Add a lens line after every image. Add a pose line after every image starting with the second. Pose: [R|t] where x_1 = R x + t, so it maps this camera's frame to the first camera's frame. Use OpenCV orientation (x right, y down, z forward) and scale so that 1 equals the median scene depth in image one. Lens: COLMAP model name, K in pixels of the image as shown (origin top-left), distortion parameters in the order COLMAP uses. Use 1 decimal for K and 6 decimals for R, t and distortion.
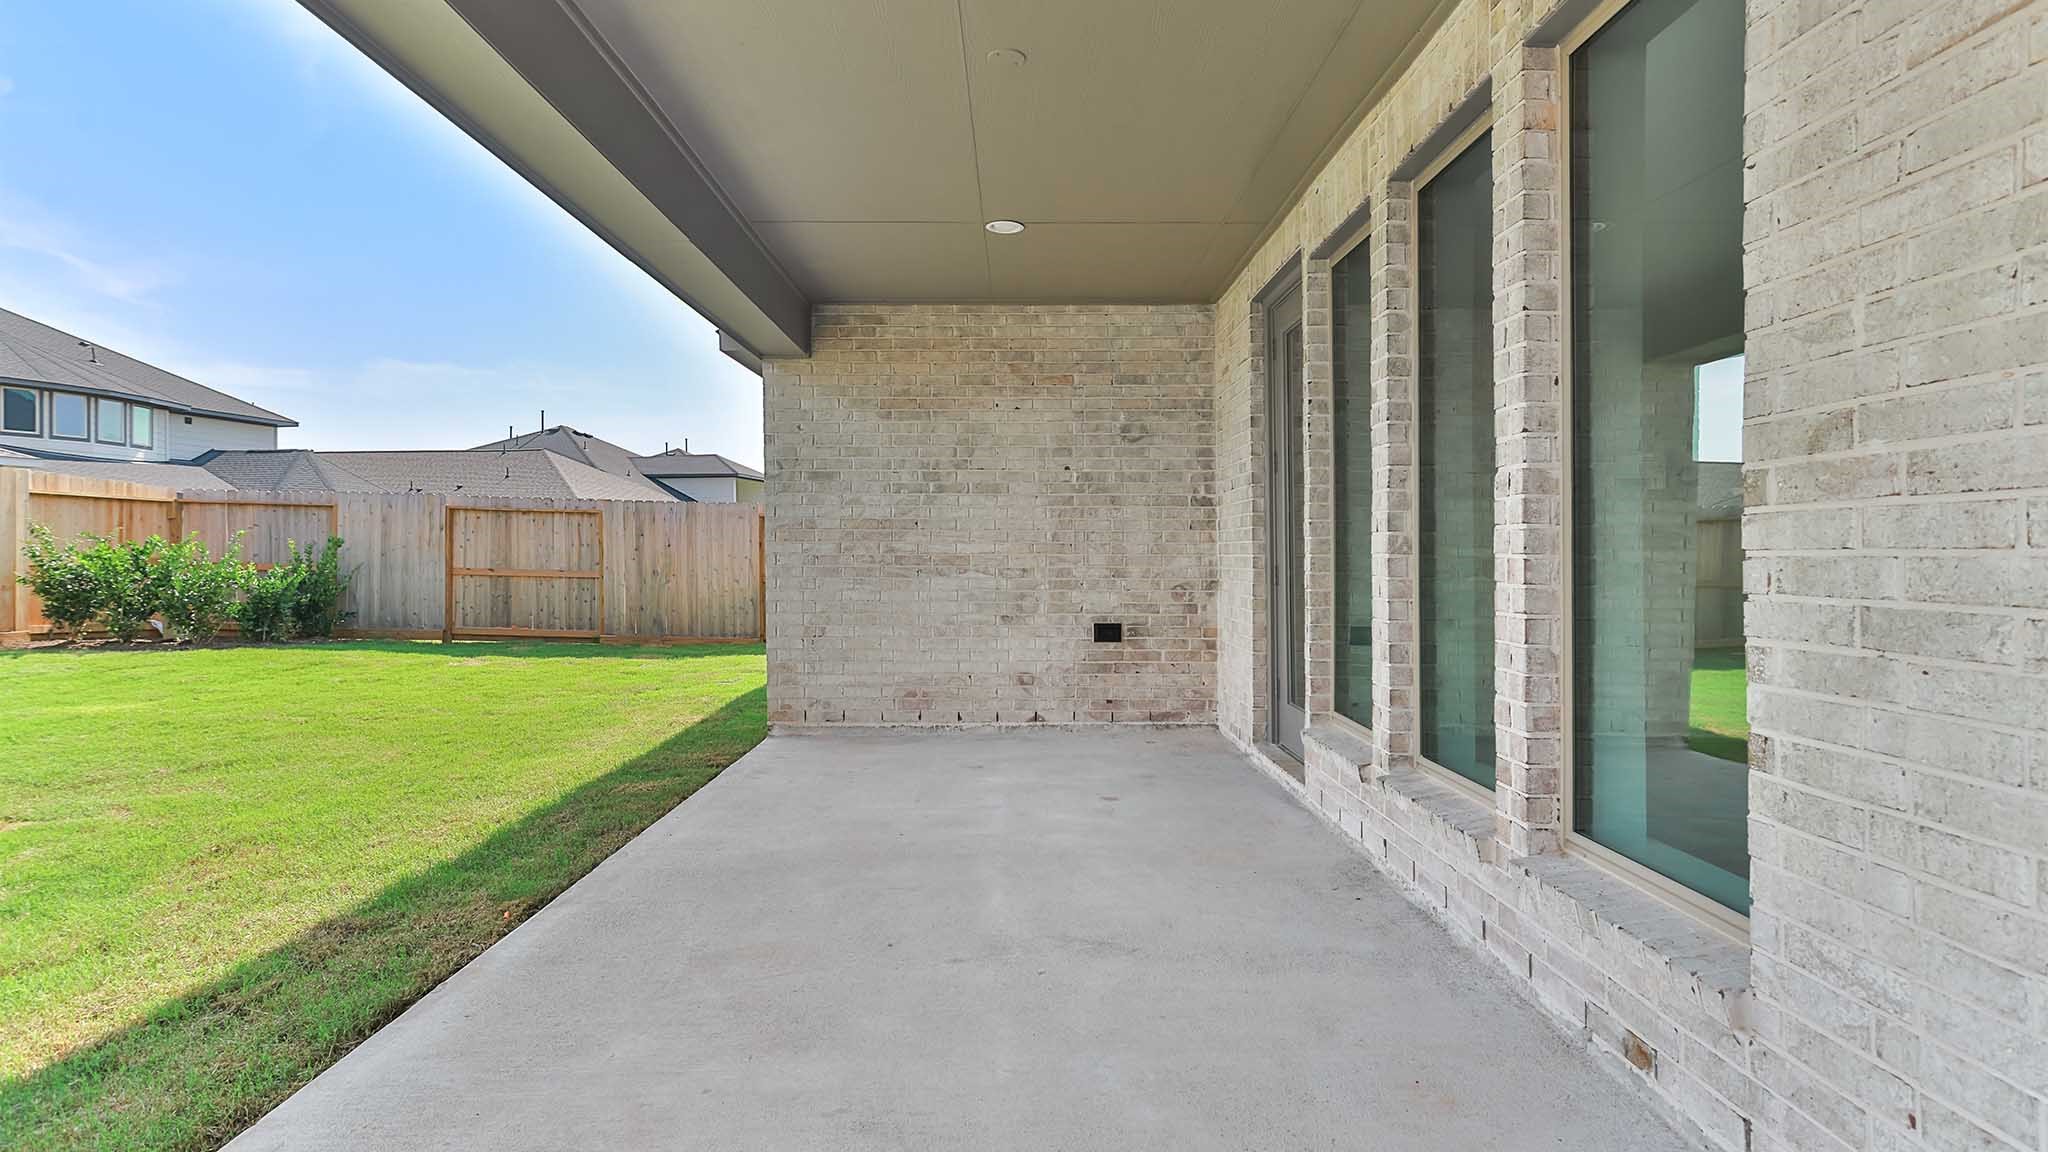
lens RADIAL K [[981.4, 0, 1026.1], [0, 981.4, 565.6], [0, 0, 1]] dist [0.005592, 0.001237]
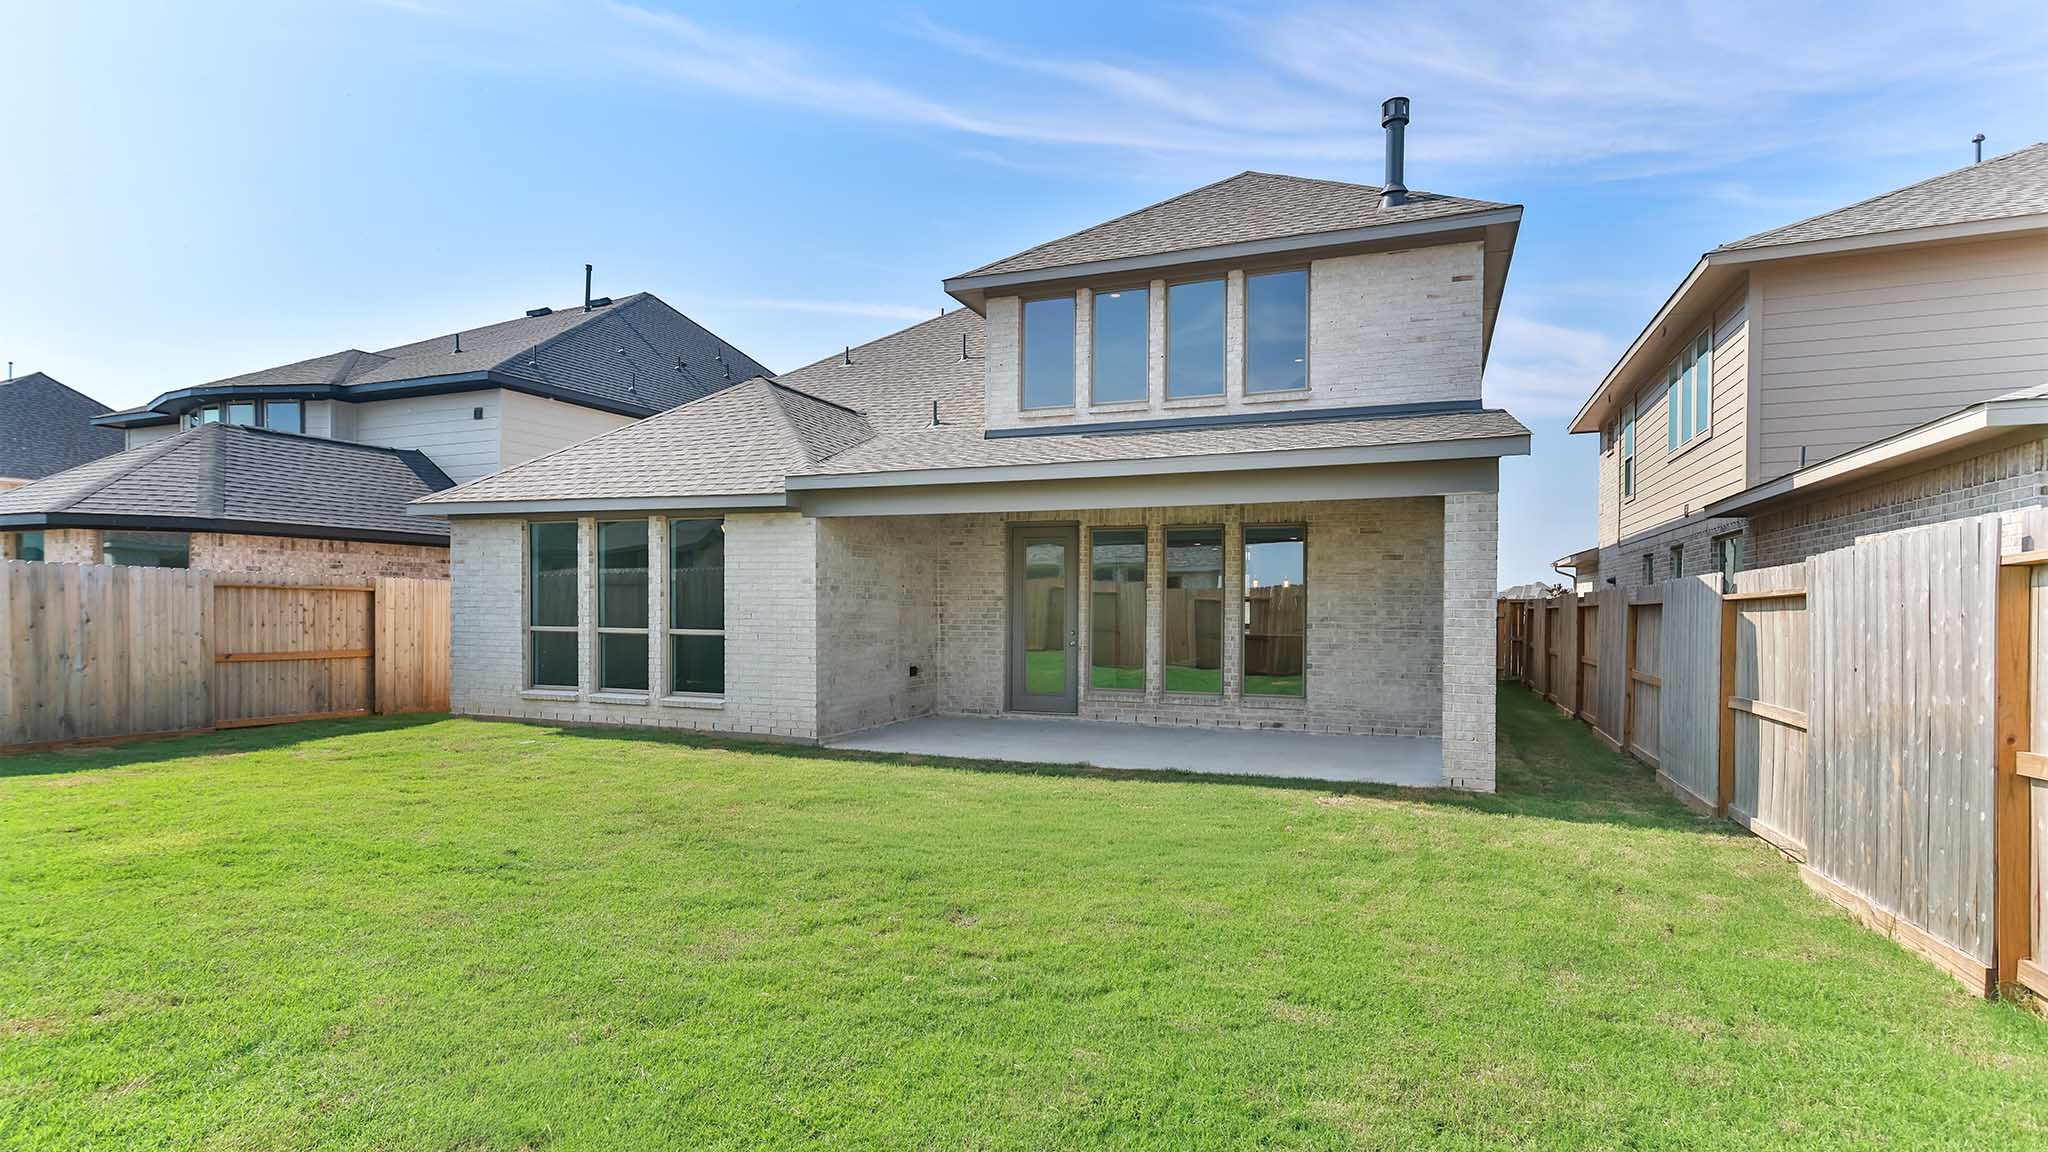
lens RADIAL K [[981.4, 0, 1013.0], [0, 981.4, 595.9], [0, 0, 1]] dist [0.005592, 0.001237]
pose [[0.403779, 0.010753, 0.914793, -1.611307], [0.003412, 0.999906, -0.013260, -0.054033], [-0.914850, 0.008475, 0.403705, 0.037557]]
